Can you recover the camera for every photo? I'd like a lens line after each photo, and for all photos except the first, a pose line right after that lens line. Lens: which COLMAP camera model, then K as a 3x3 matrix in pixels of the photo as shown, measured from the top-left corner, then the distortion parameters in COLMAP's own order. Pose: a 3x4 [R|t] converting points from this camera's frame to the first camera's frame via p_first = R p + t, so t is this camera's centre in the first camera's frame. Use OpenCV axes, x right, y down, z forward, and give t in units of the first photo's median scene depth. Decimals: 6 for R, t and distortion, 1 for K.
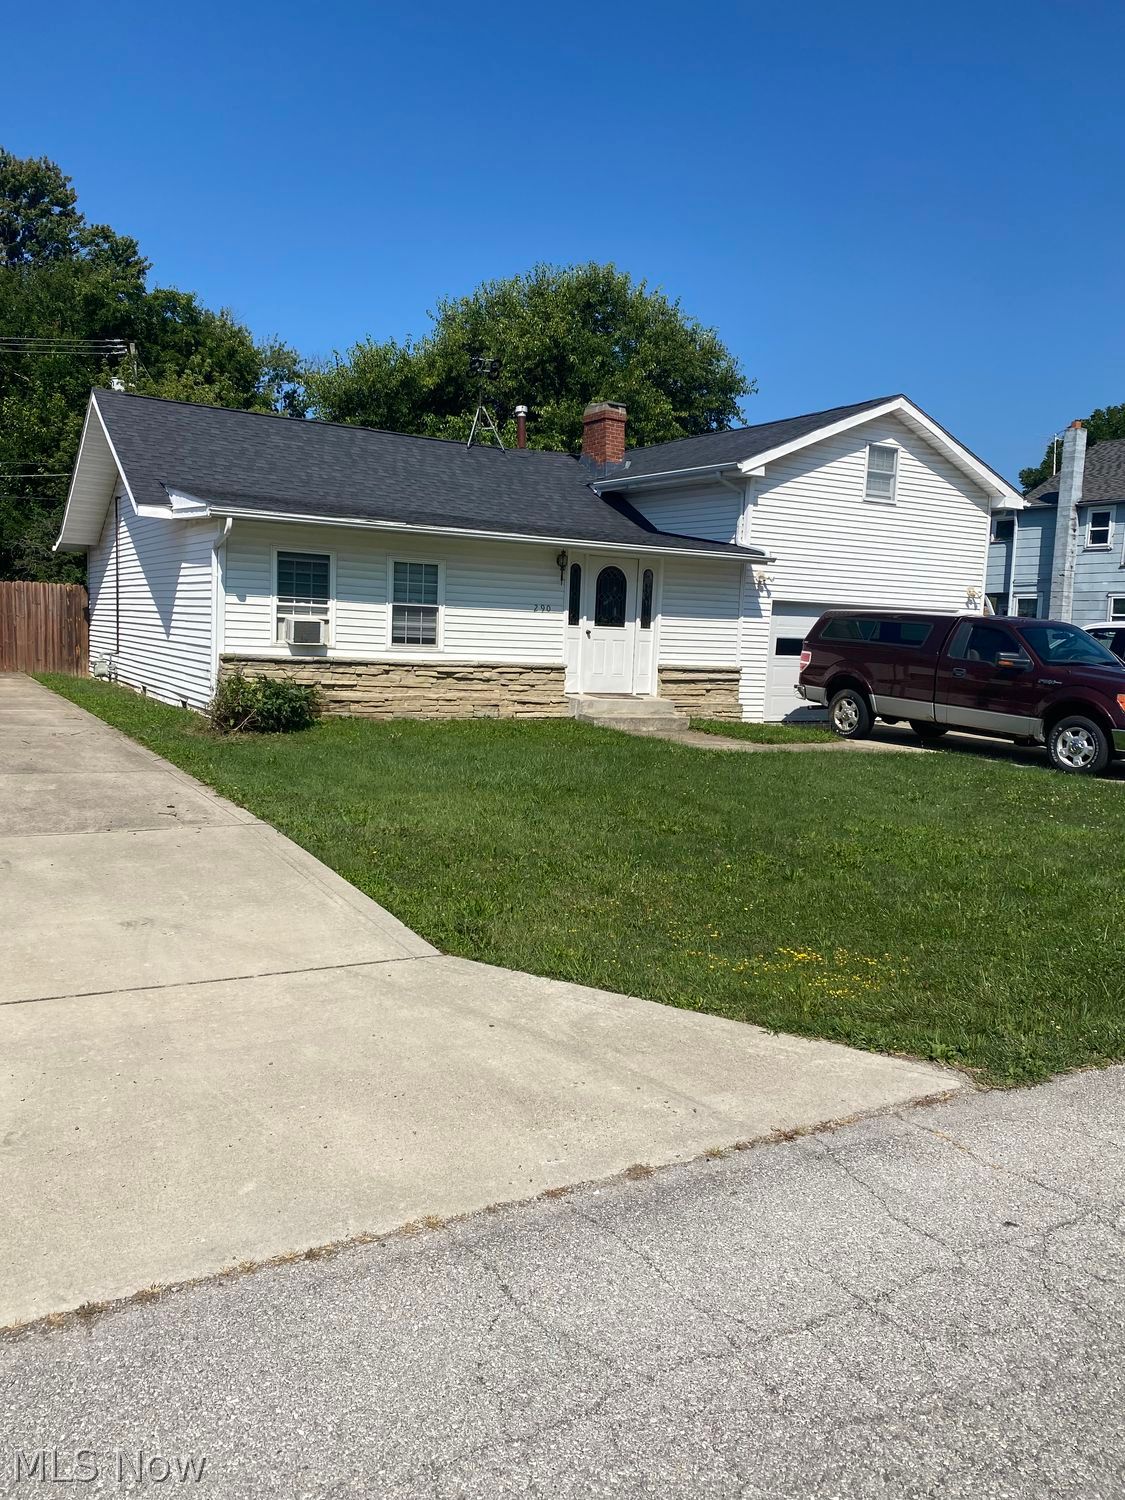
lens RADIAL K [[1153.6, 0, 567.2], [0, 1153.6, 761.8], [0, 0, 1]] dist [0.018965, -0.016251]
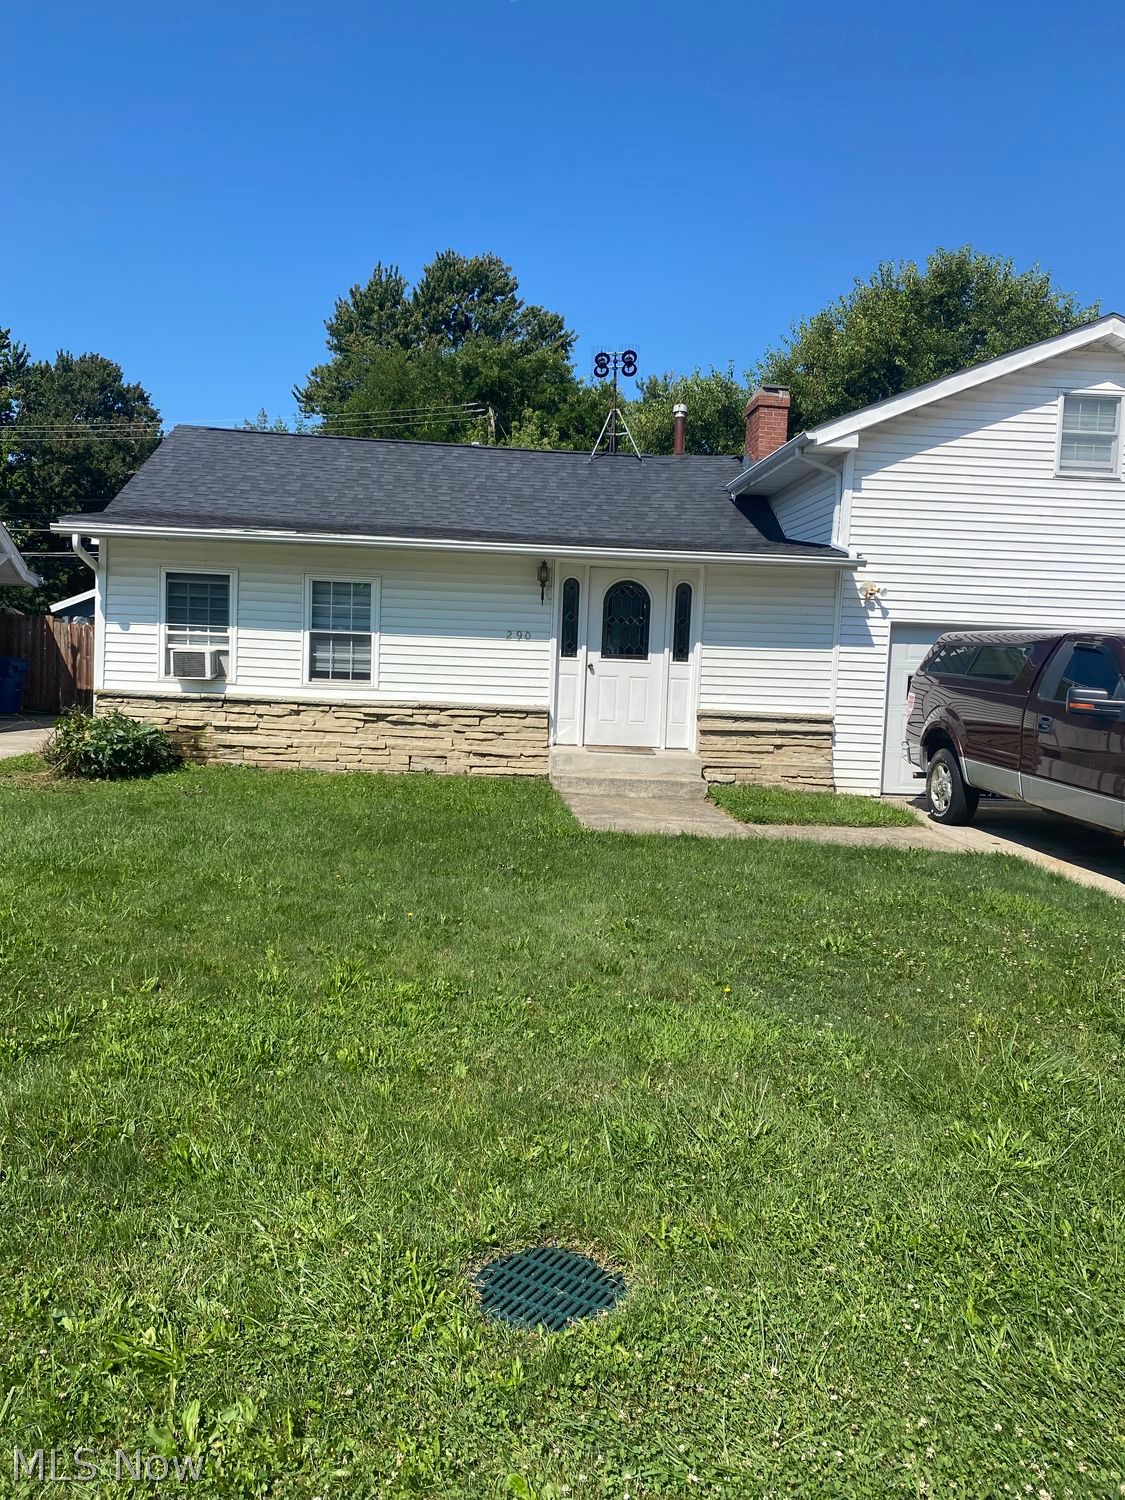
lens RADIAL K [[1153.6, 0, 558.4], [0, 1153.6, 735.1], [0, 0, 1]] dist [0.018965, -0.016251]
pose [[0.895502, 0.018348, -0.444678, 0.337808], [-0.050879, 0.996820, -0.061332, -0.018207], [0.442139, 0.077548, 0.893588, 0.304695]]
